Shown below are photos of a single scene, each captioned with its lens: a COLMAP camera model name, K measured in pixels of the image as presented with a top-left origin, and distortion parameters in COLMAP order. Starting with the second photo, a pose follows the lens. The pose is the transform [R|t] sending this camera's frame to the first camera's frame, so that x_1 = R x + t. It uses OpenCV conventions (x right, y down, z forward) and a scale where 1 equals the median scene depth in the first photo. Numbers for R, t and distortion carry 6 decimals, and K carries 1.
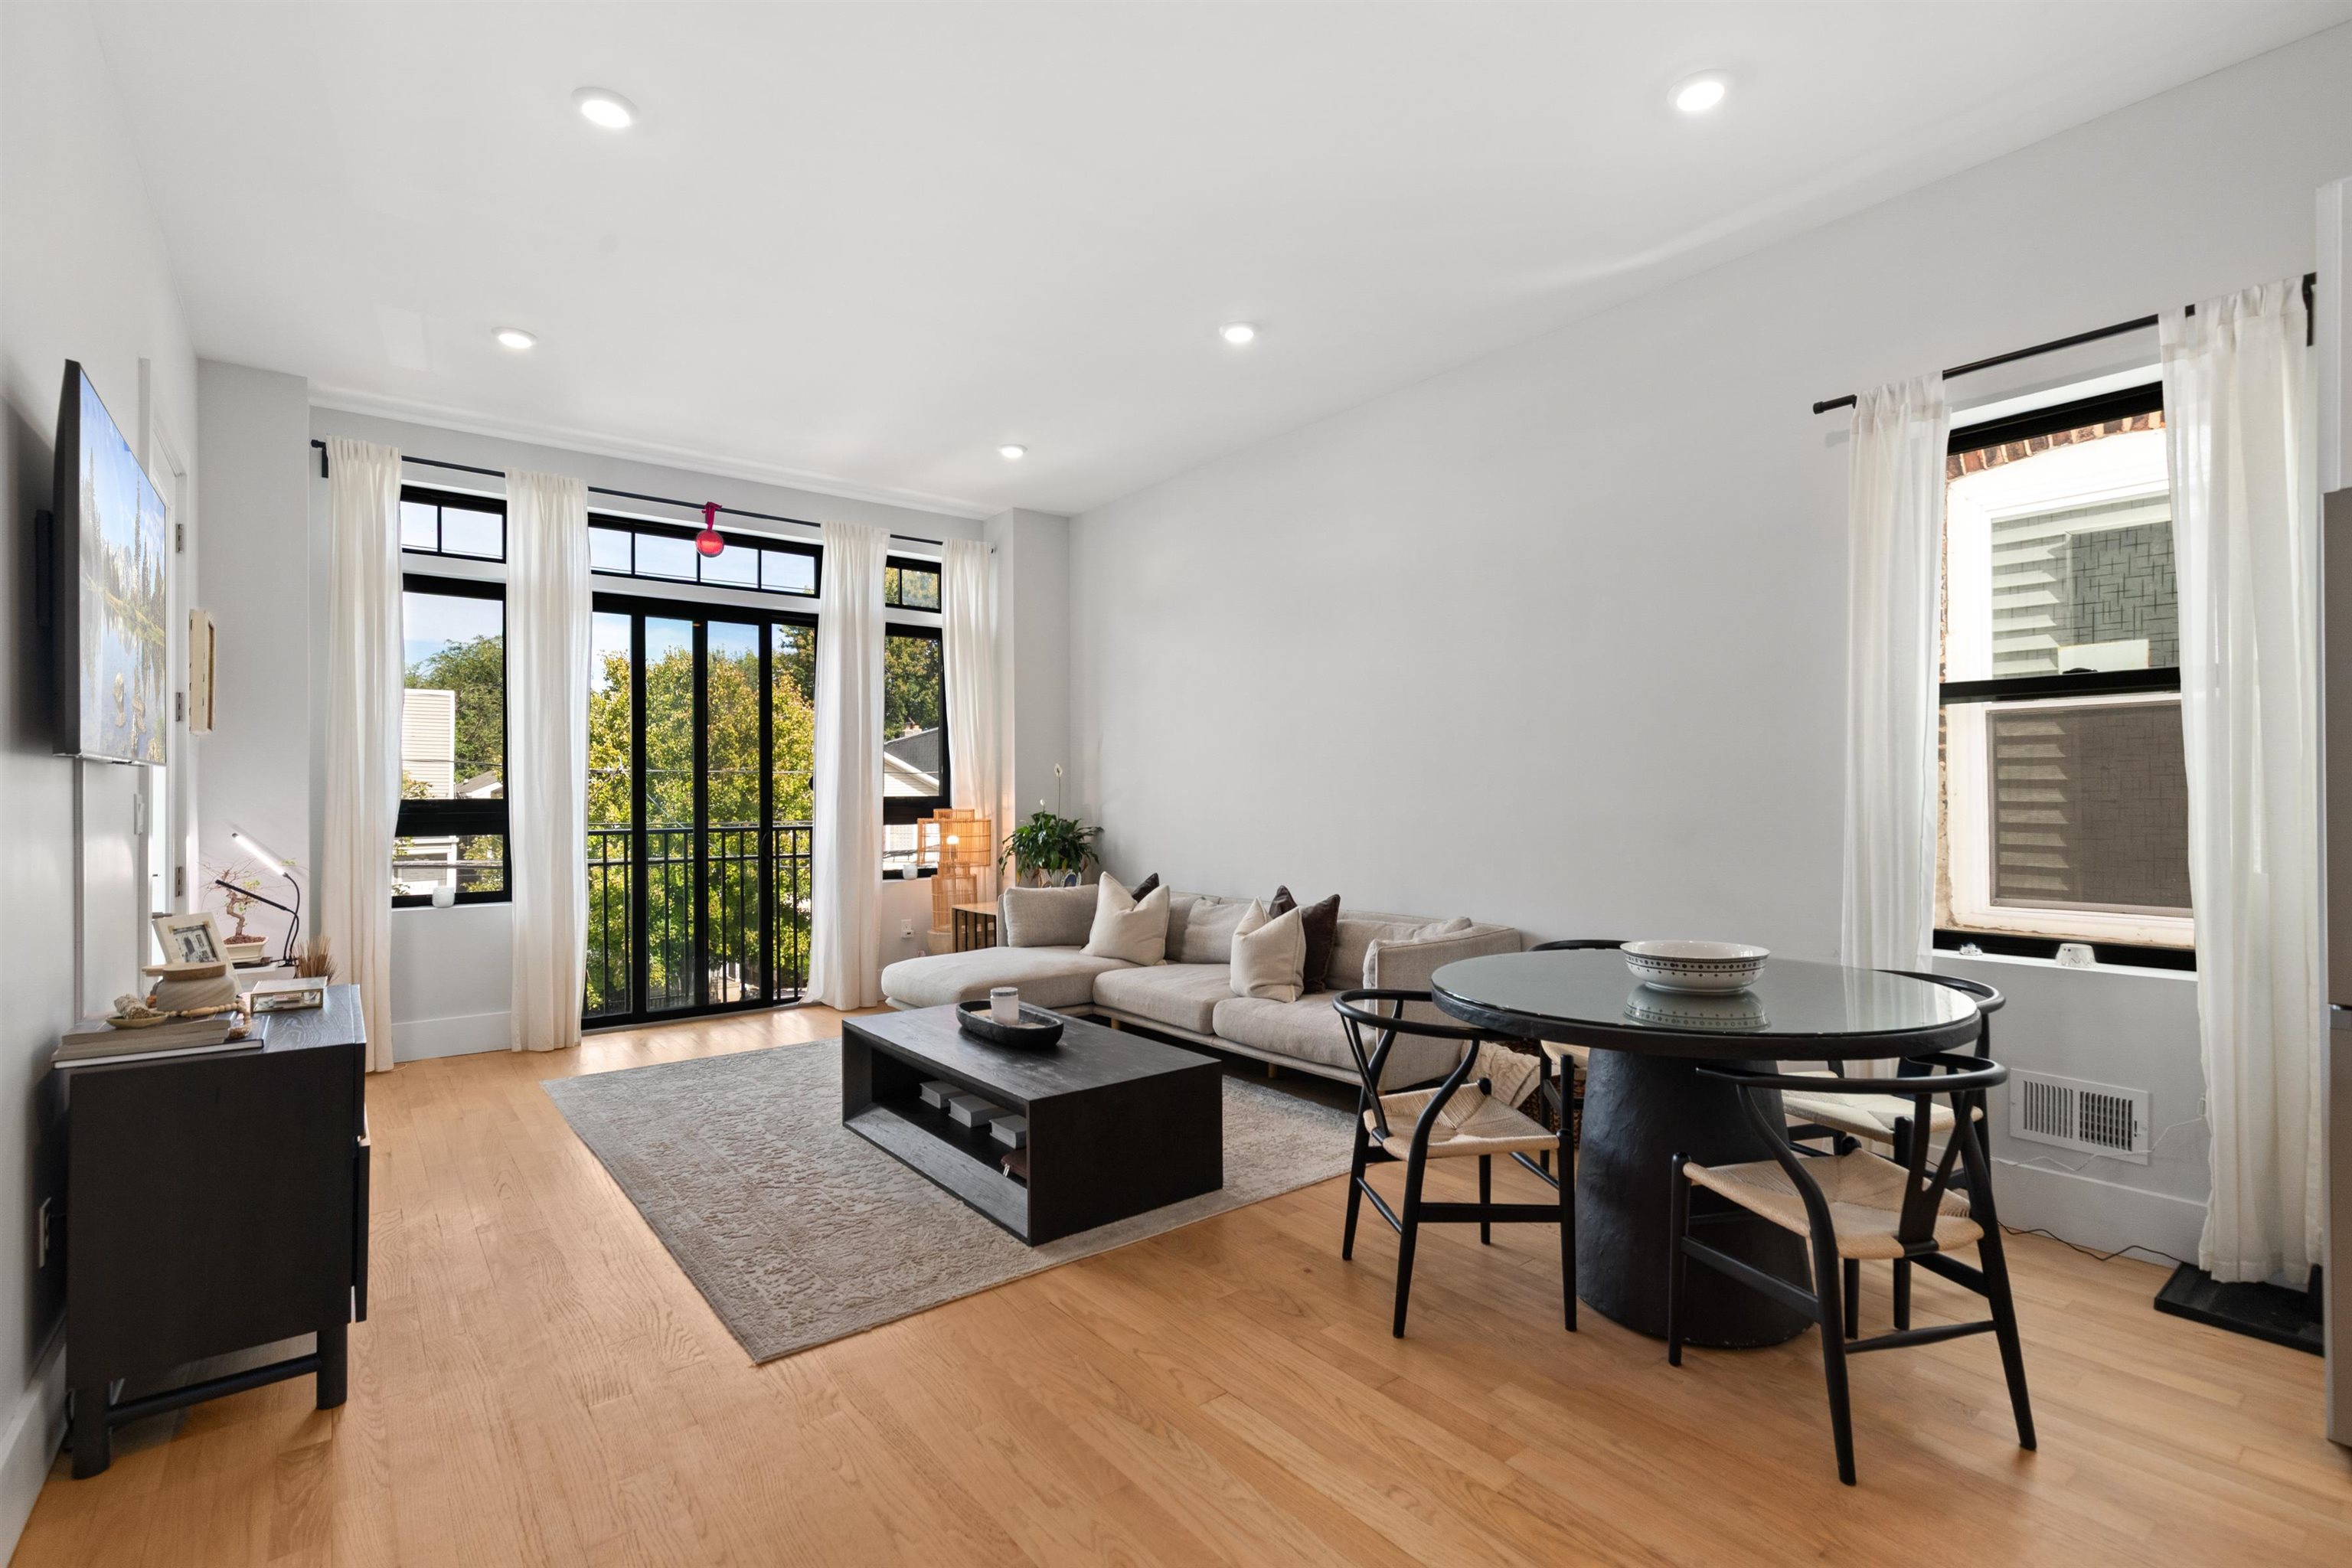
lens RADIAL K [[1061.0, 0, 1180.0], [0, 1061.0, 784.1], [0, 0, 1]] dist [0.010951, 0.000185]
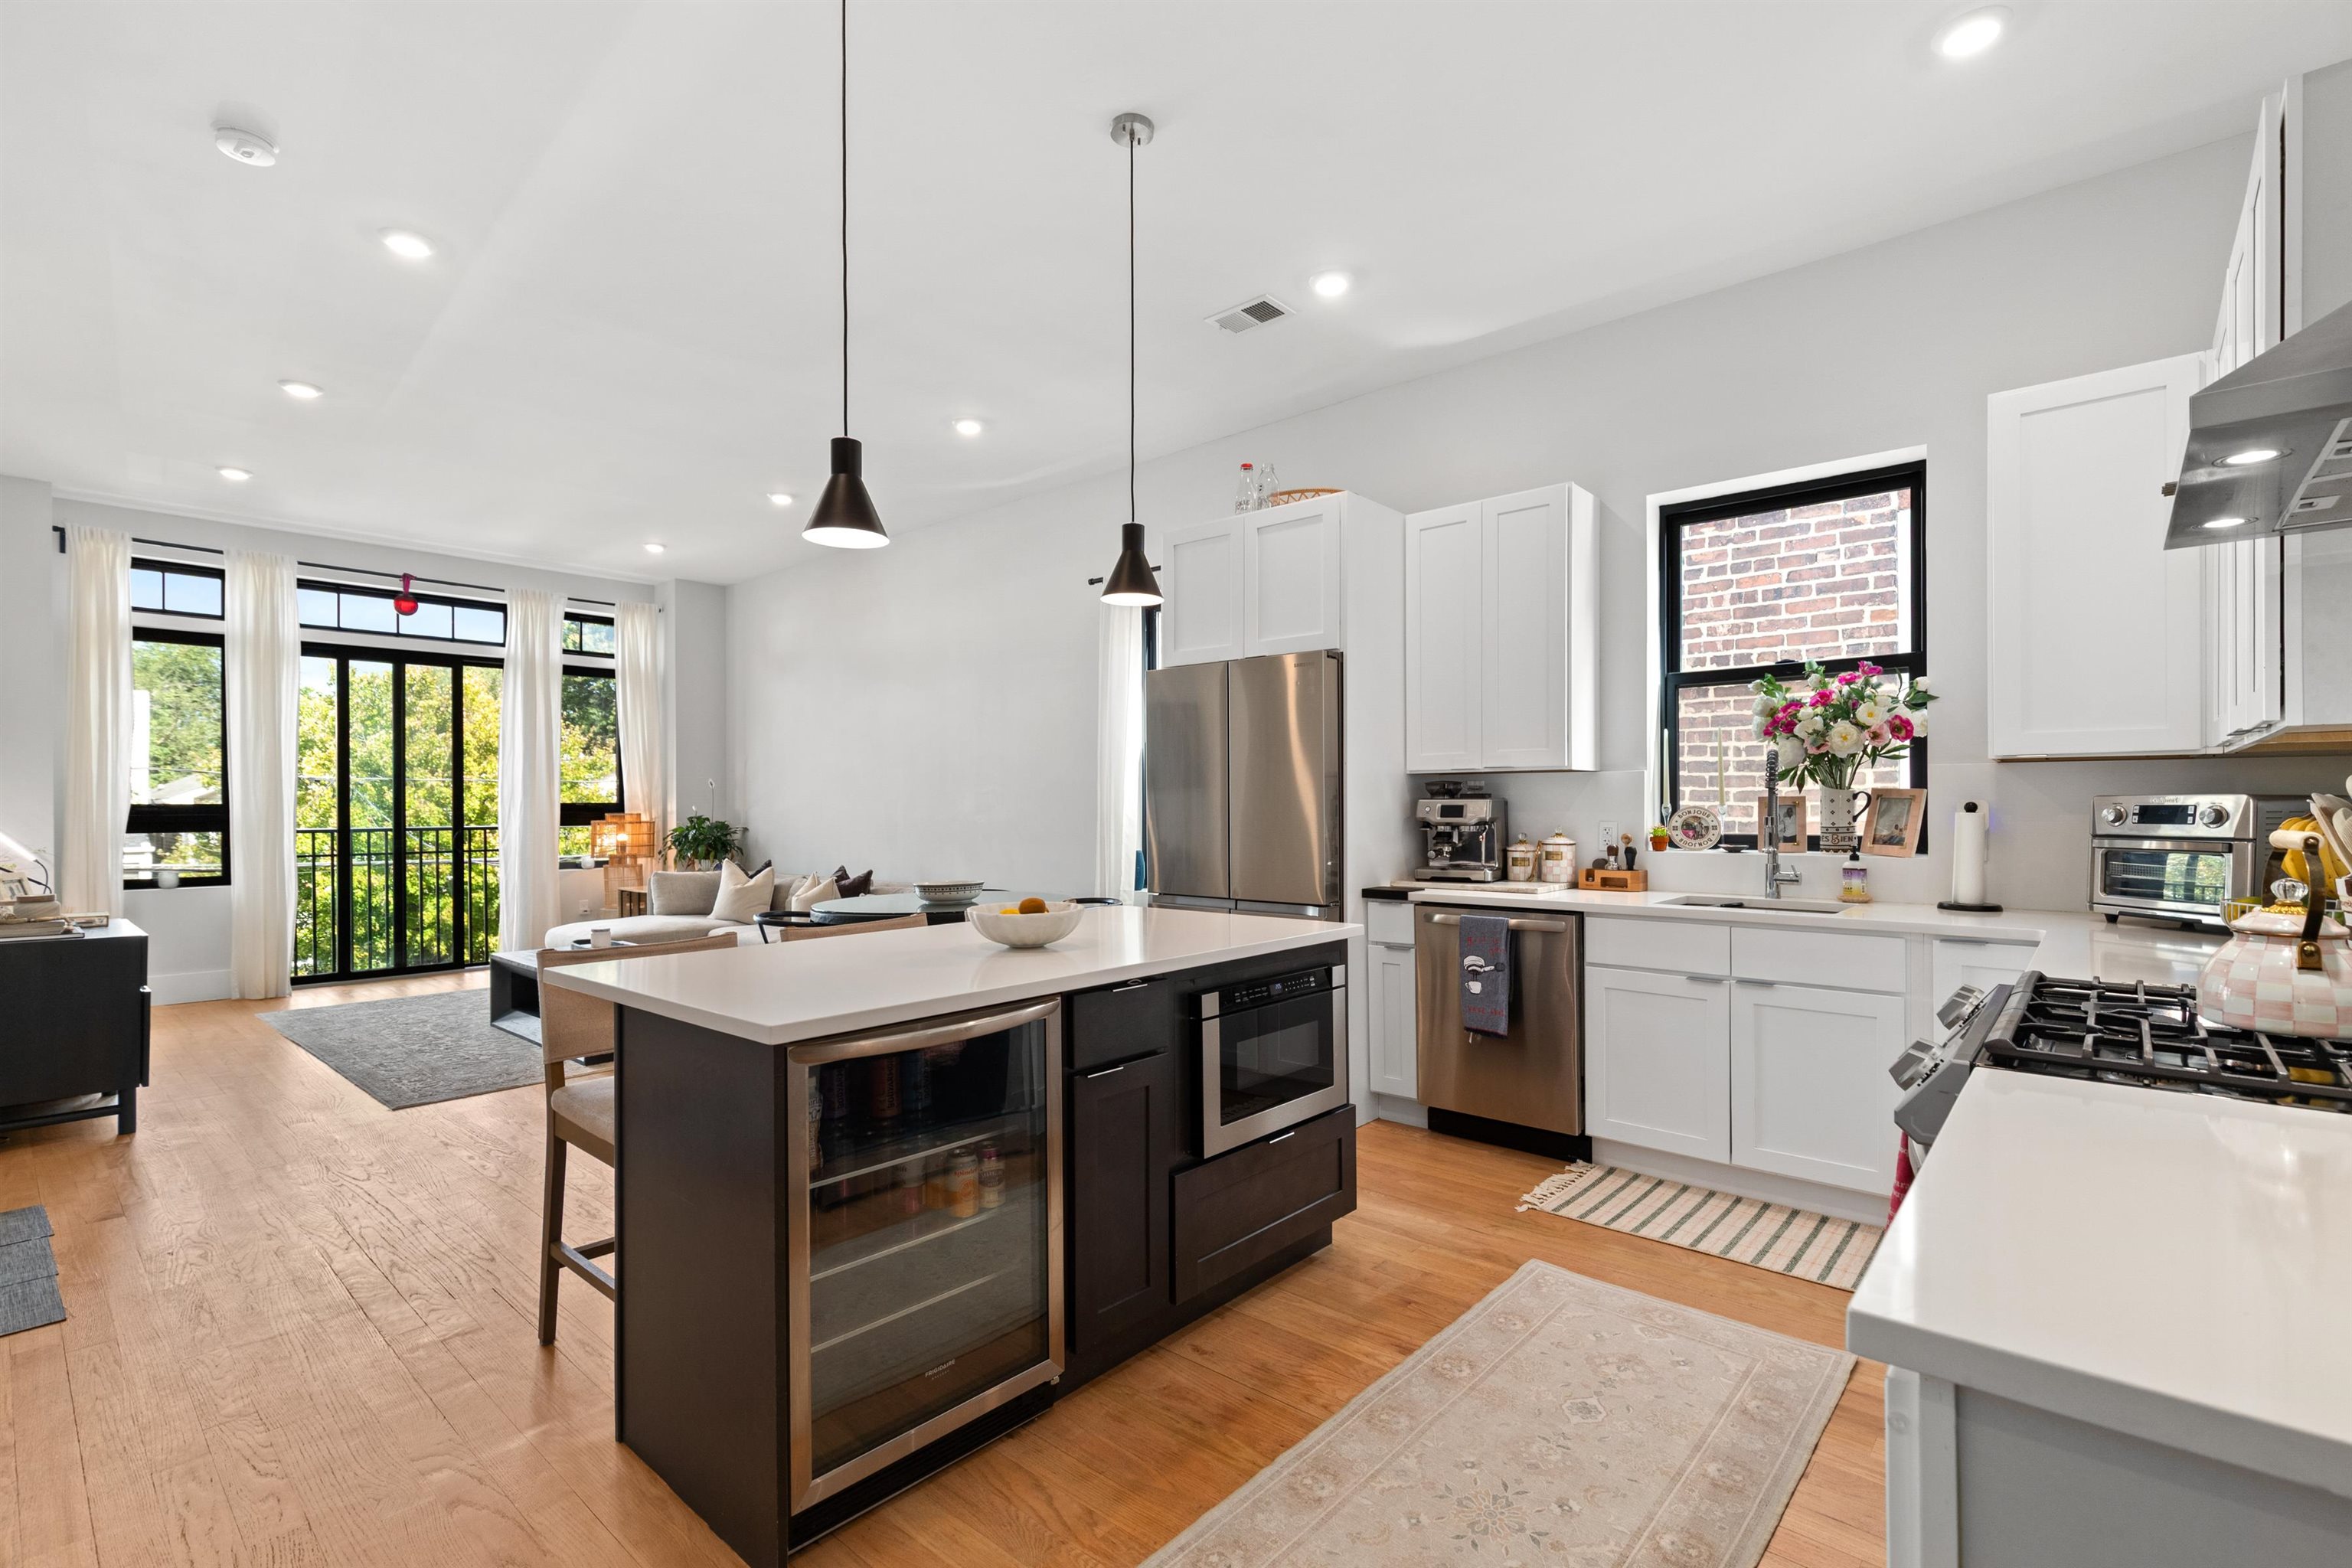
lens RADIAL K [[1061.0, 0, 1173.5], [0, 1061.0, 803.4], [0, 0, 1]] dist [0.010951, 0.000185]
pose [[0.985713, 0.002528, 0.168412, 0.255857], [-0.003899, 0.999962, 0.007812, -0.001061], [-0.168386, -0.008357, 0.985686, -0.428213]]
